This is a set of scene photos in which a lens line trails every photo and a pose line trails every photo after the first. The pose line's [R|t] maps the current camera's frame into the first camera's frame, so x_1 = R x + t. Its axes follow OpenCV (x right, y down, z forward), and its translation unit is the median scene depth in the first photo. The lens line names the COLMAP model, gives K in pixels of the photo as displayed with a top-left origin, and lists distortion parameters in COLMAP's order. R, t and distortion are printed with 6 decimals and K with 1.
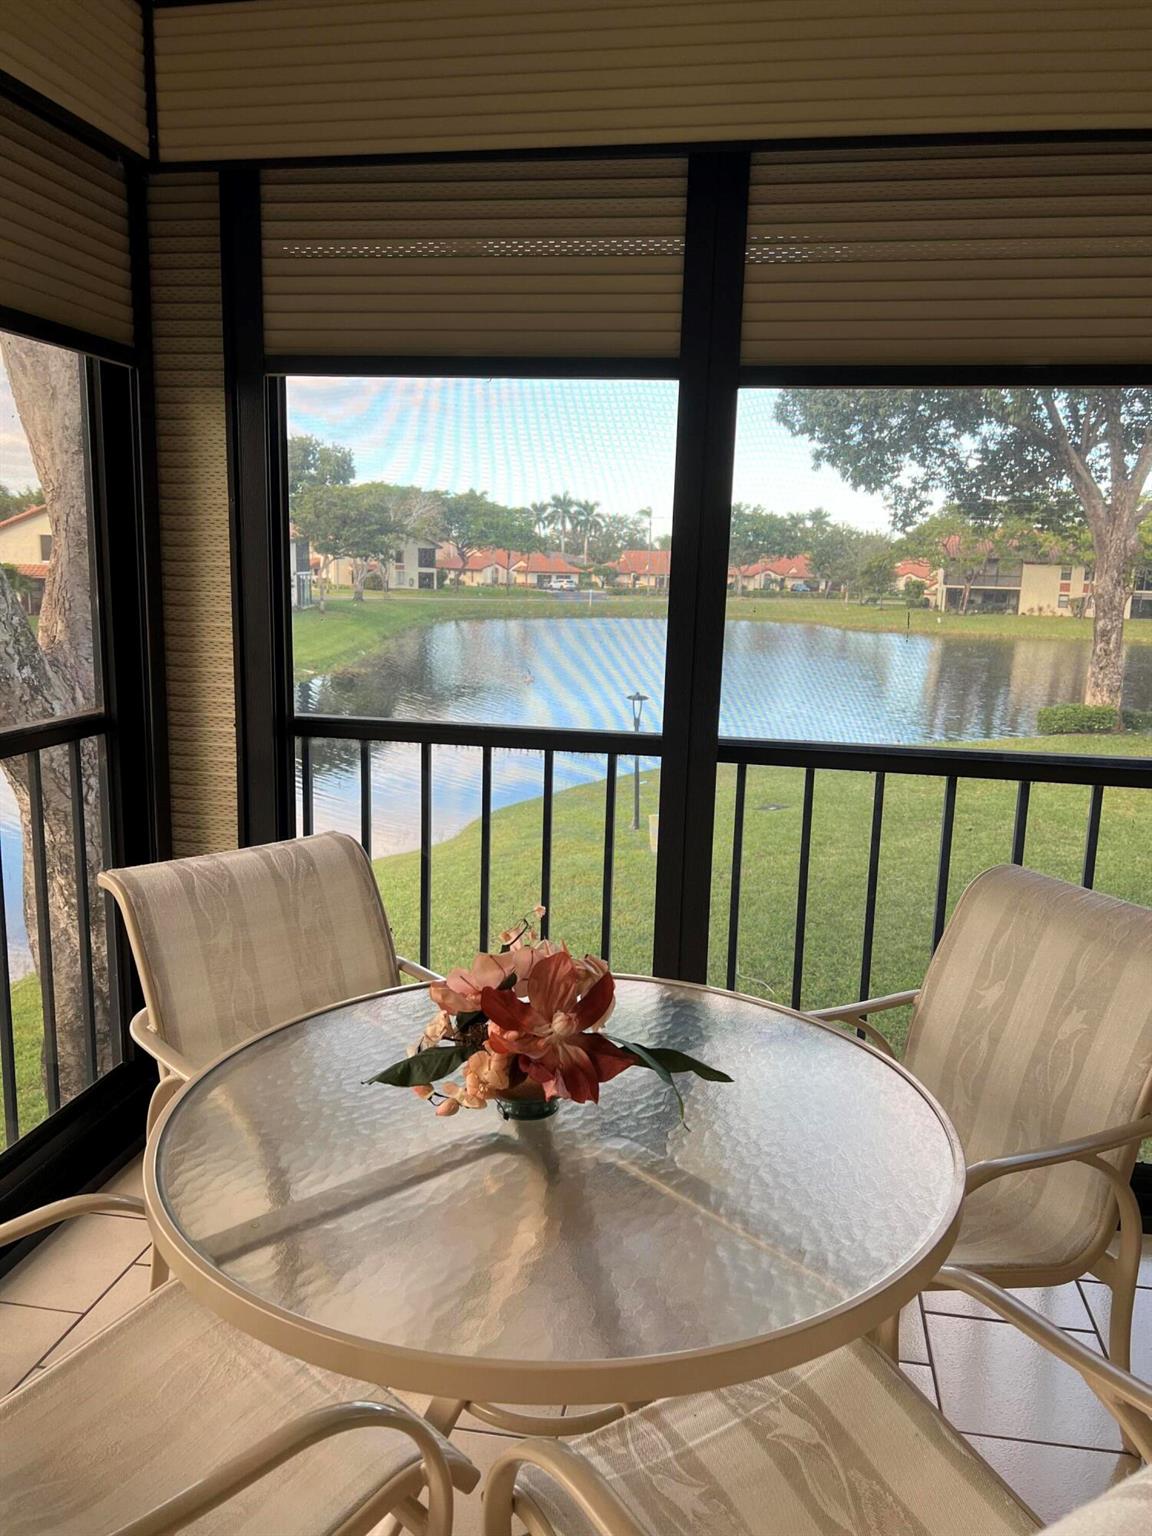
lens RADIAL K [[1160.4, 0, 562.2], [0, 1160.4, 781.0], [0, 0, 1]] dist [0.052550, -0.054968]
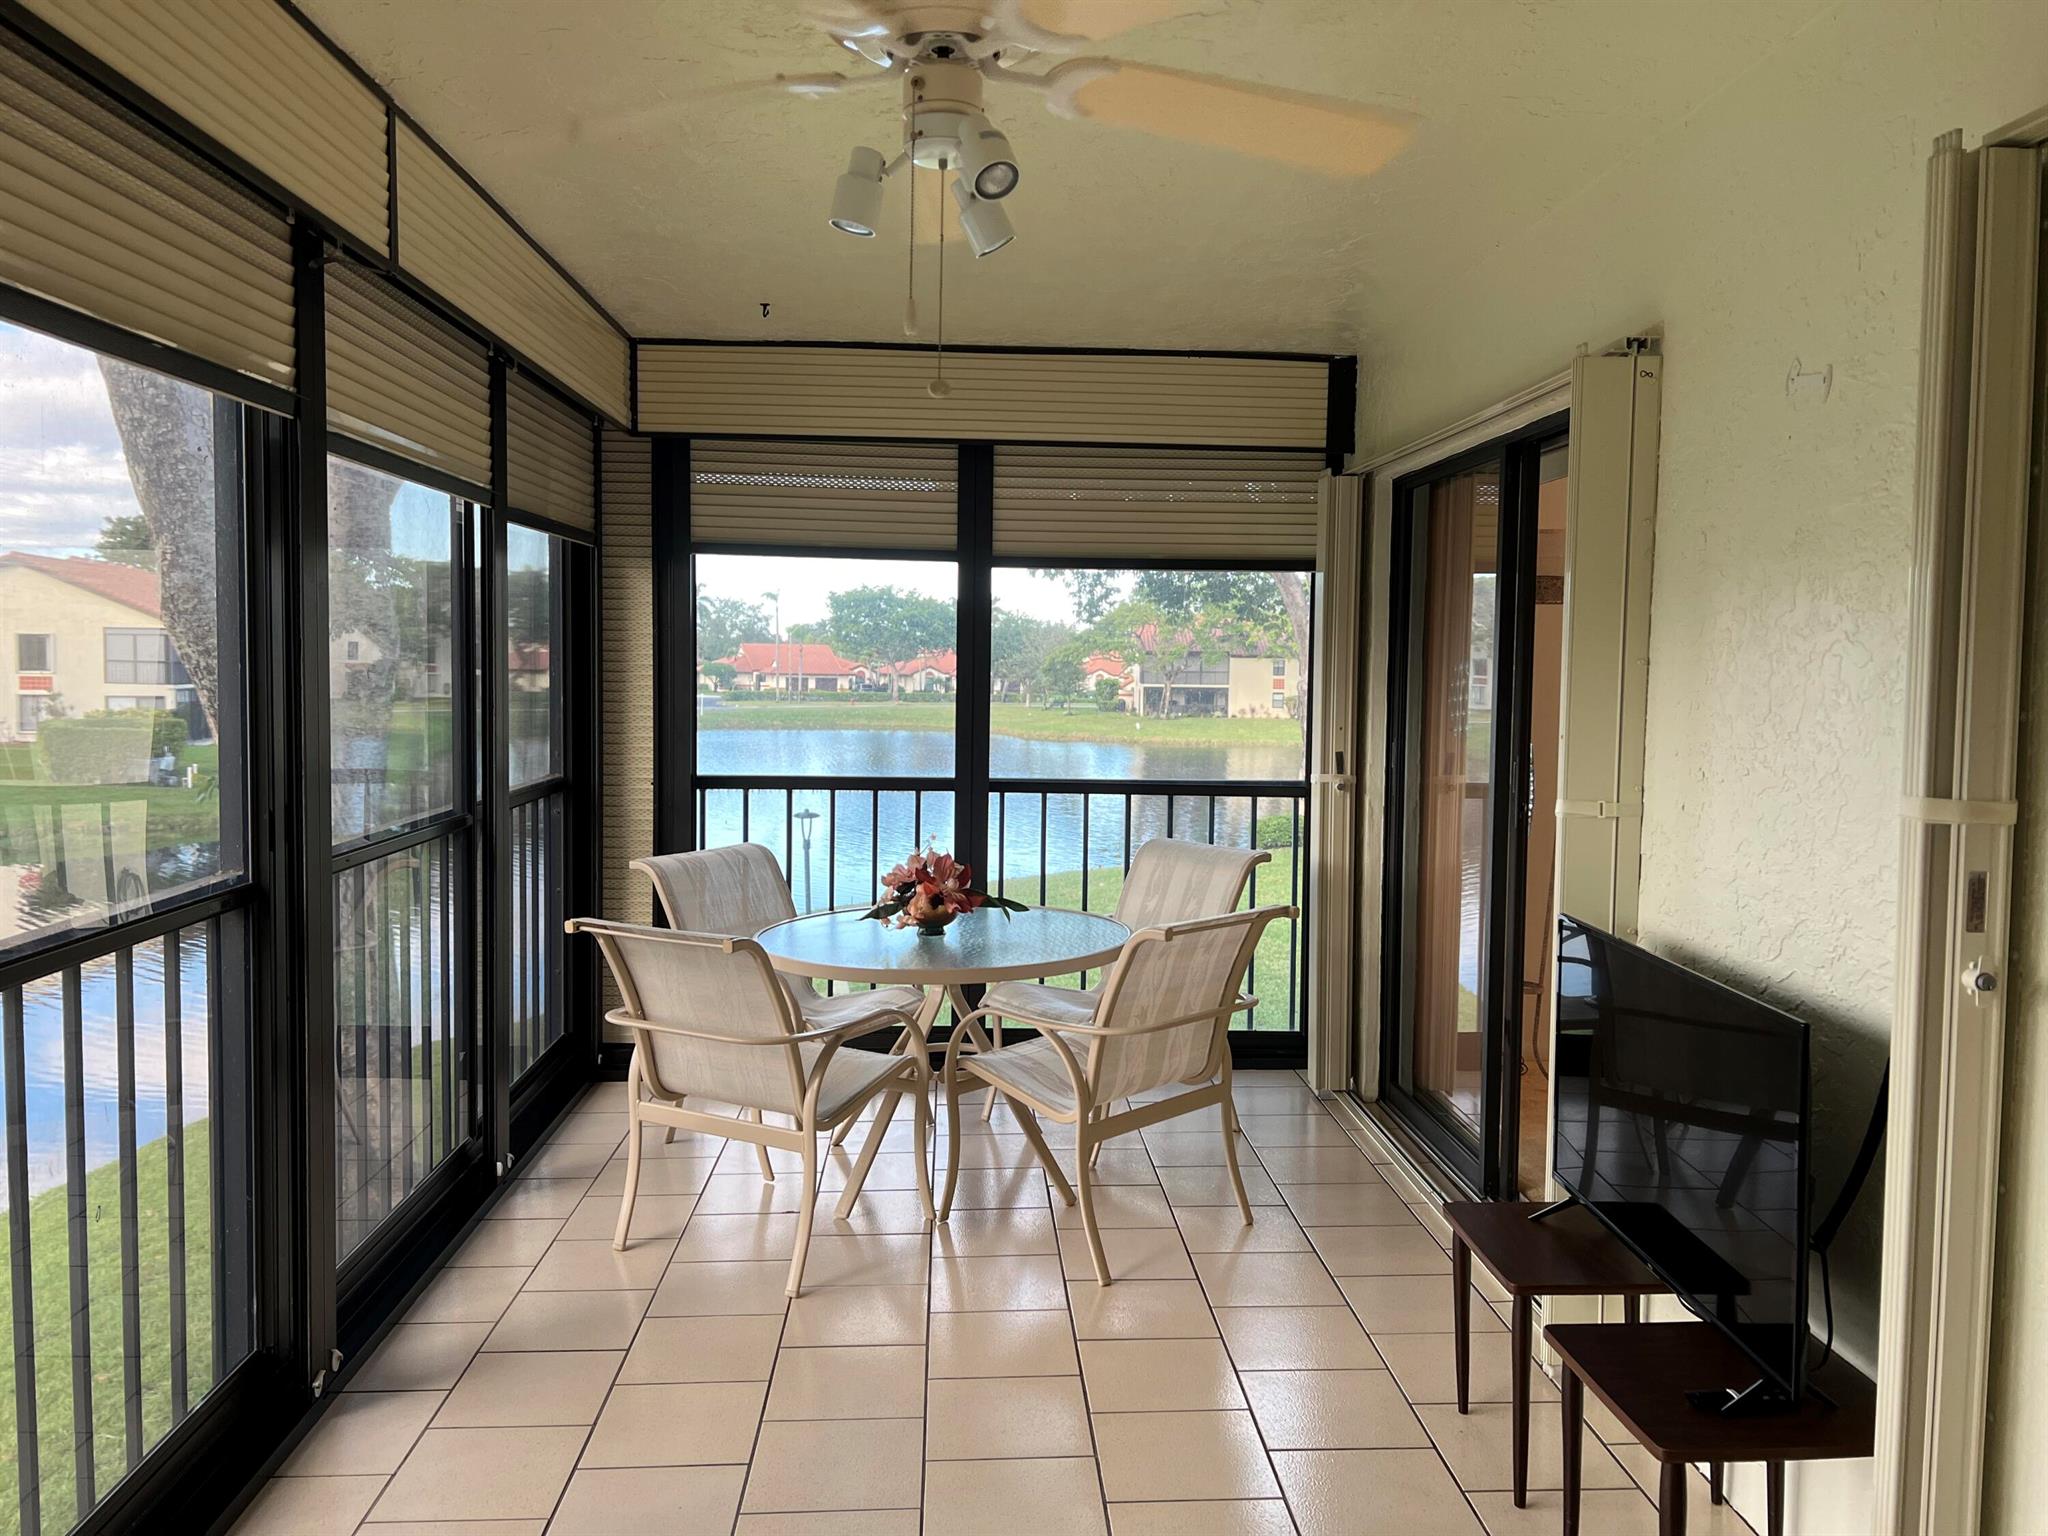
lens RADIAL K [[1547.2, 0, 1013.8], [0, 1547.2, 759.1], [0, 0, 1]] dist [0.052550, -0.054968]
pose [[0.973777, -0.025029, 0.226122, -0.008738], [0.052043, 0.992081, -0.114308, 0.005179], [-0.221470, 0.123079, 0.967369, -0.030008]]
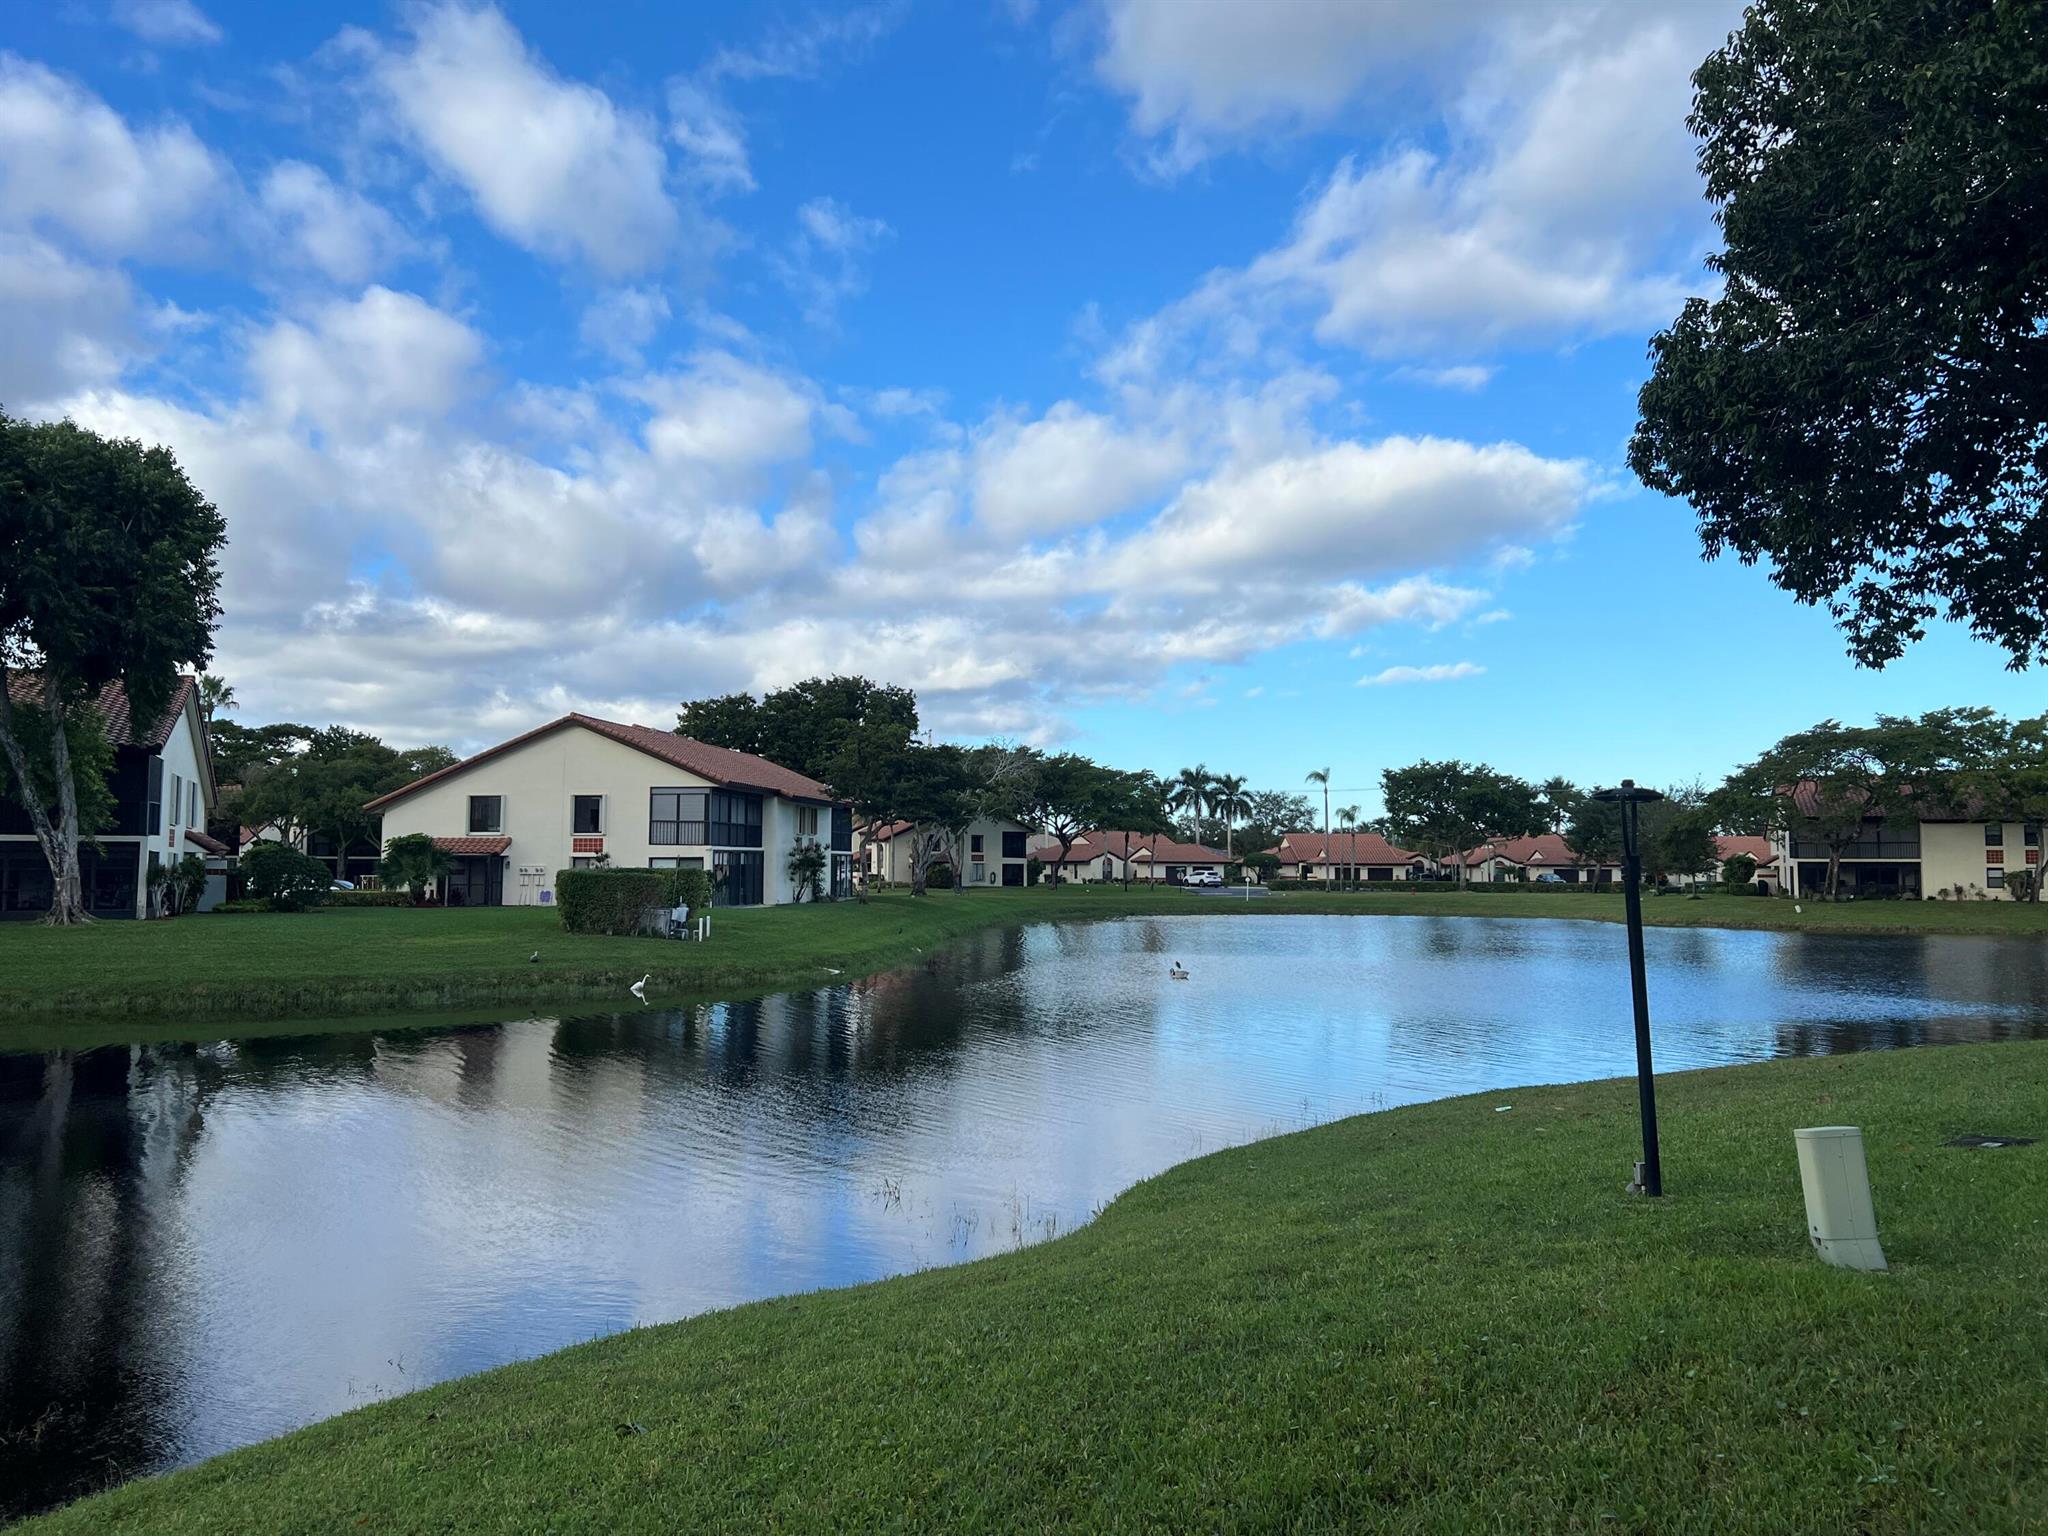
lens RADIAL K [[1547.2, 0, 1009.3], [0, 1547.2, 773.6], [0, 0, 1]] dist [0.052550, -0.054968]
pose [[0.993170, -0.023650, -0.114256, -0.011513], [-0.005464, 0.968740, -0.248018, 0.007354], [0.116550, 0.246948, 0.961994, 0.088421]]
